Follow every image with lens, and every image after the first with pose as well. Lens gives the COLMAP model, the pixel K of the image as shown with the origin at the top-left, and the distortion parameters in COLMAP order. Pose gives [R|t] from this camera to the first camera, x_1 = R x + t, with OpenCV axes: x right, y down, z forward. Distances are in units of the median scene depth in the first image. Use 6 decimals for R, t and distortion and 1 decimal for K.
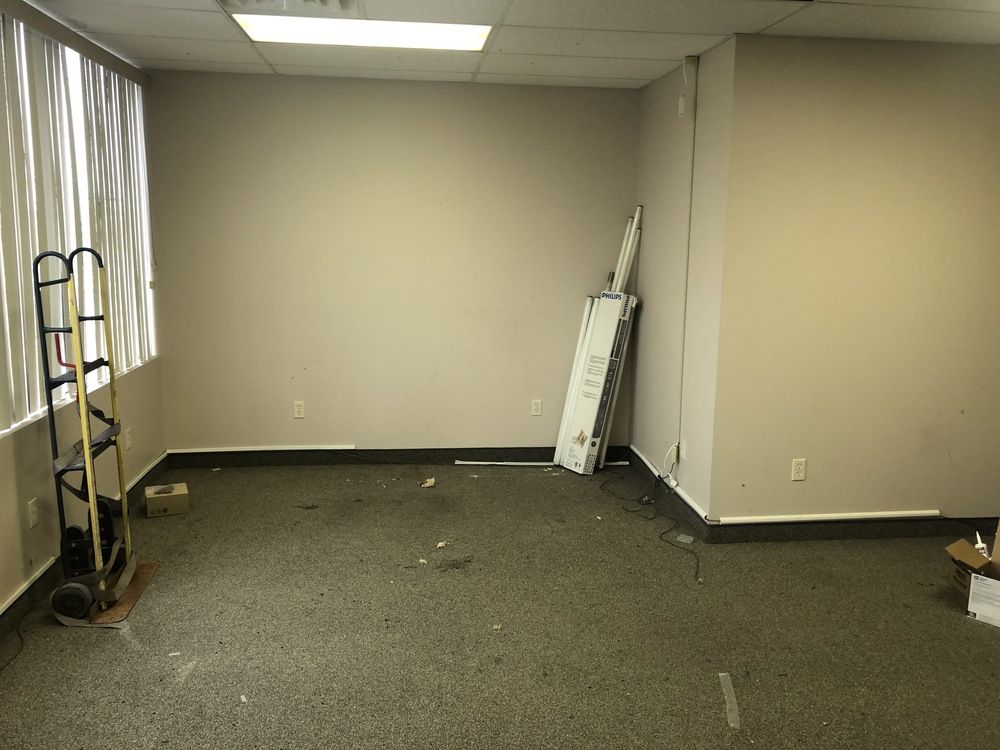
lens RADIAL K [[837.3, 0, 499.9], [0, 837.3, 367.3], [0, 0, 1]] dist [0.063158, -0.057872]
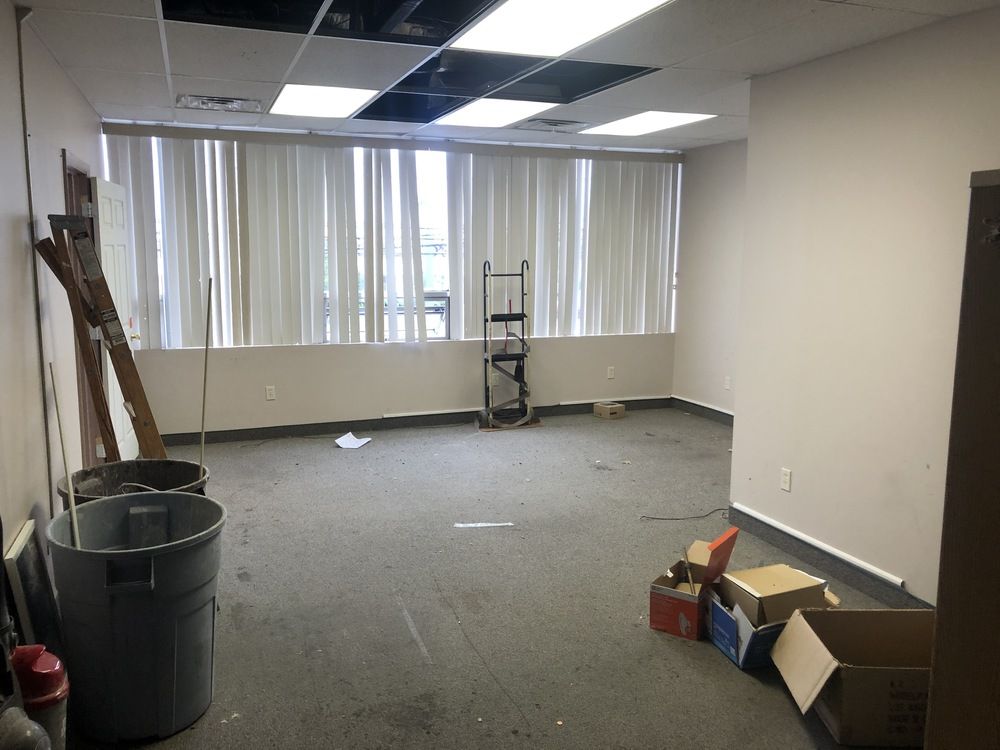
lens RADIAL K [[837.3, 0, 496.1], [0, 837.3, 379.2], [0, 0, 1]] dist [0.063158, -0.057872]
pose [[0.212474, 0.141799, -0.966824, 1.226034], [-0.168421, 0.979922, 0.106708, -0.046523], [0.962543, 0.140160, 0.232090, 0.403776]]
